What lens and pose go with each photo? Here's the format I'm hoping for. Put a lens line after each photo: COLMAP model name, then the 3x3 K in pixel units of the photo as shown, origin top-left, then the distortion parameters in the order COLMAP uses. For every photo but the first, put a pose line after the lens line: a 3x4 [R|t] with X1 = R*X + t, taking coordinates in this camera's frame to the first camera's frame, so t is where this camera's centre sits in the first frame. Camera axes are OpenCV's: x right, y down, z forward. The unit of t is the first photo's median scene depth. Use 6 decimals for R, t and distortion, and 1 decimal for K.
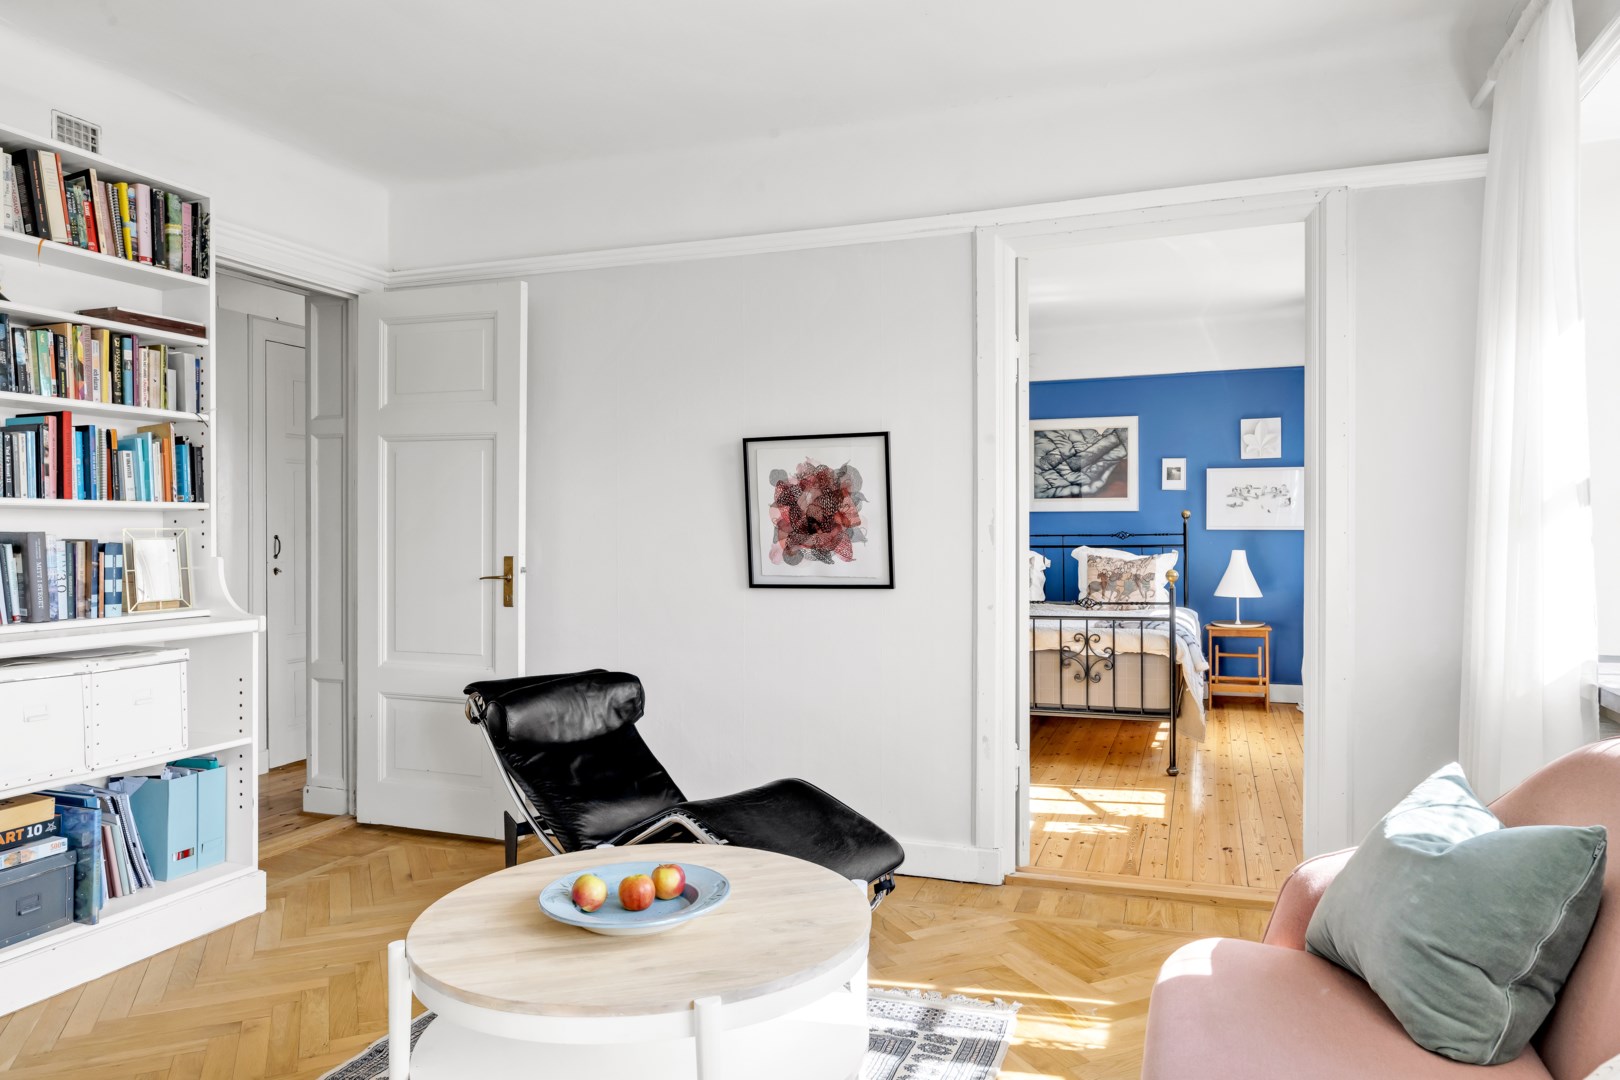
lens RADIAL K [[1048.1, 0, 823.5], [0, 1048.1, 544.6], [0, 0, 1]] dist [-0.006797, 0.001039]
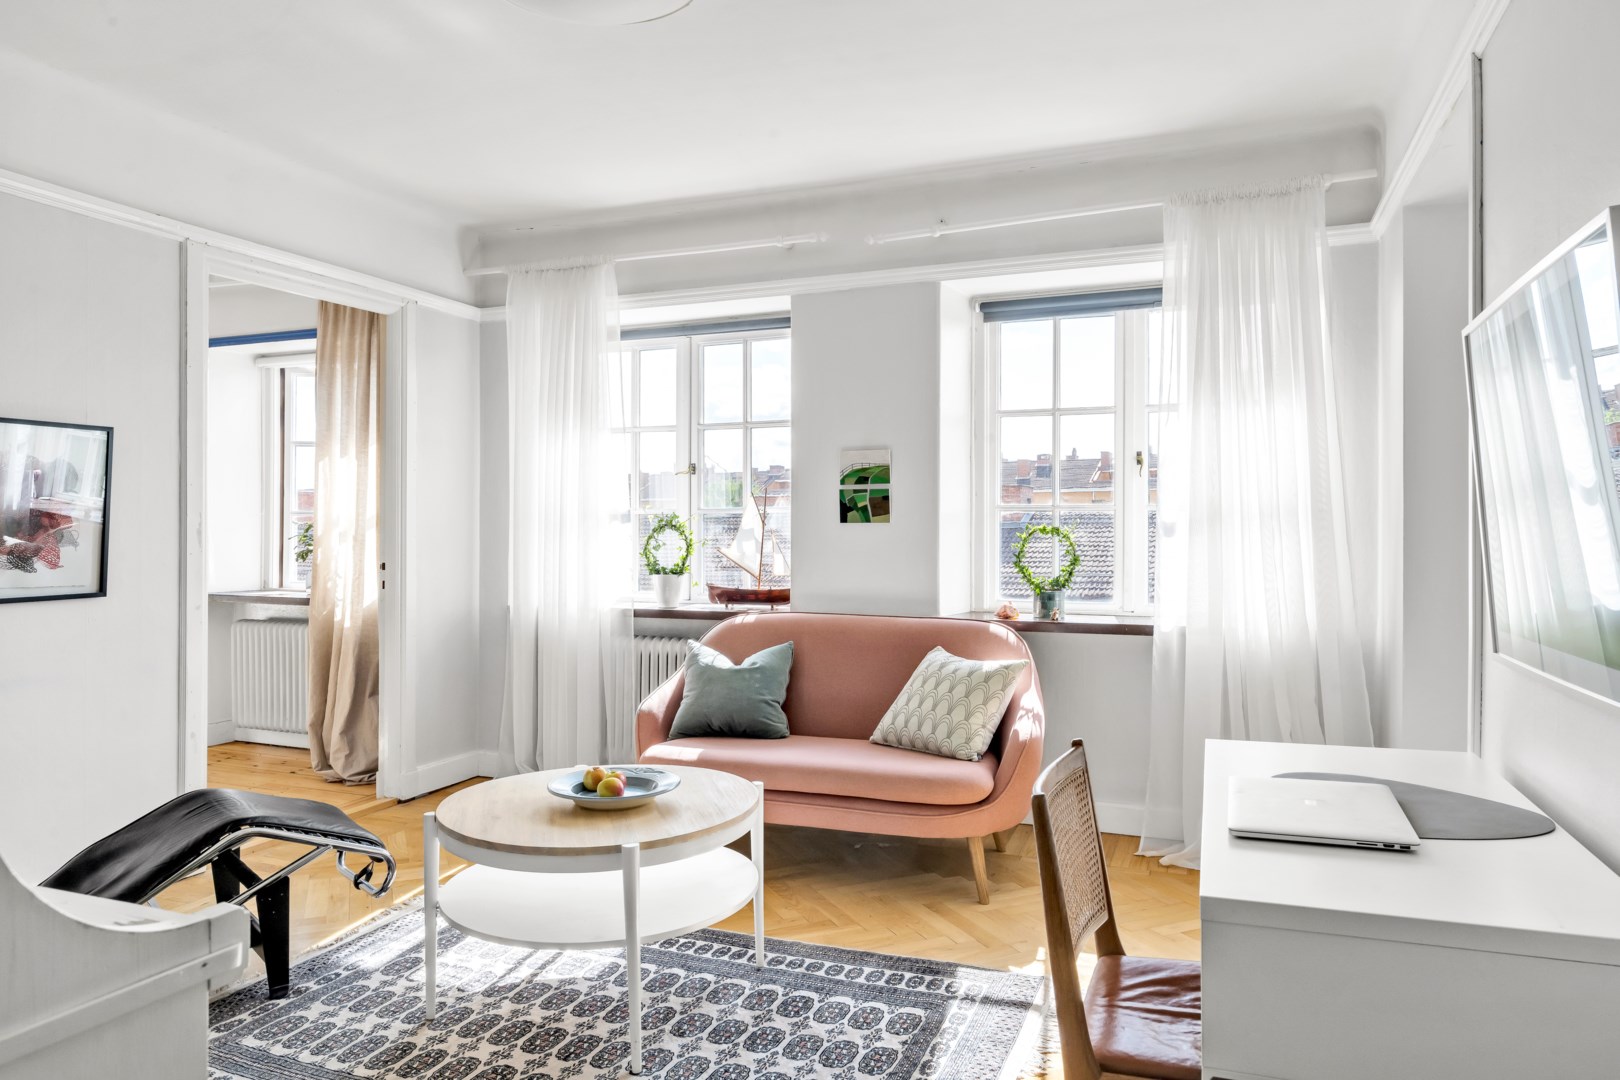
lens RADIAL K [[1048.1, 0, 817.4], [0, 1048.1, 533.2], [0, 0, 1]] dist [-0.006797, 0.001039]
pose [[0.010899, 0.003575, 0.999934, -0.841172], [0.015652, 0.999870, -0.003745, -0.000168], [-0.999818, 0.015692, 0.010841, 0.359183]]
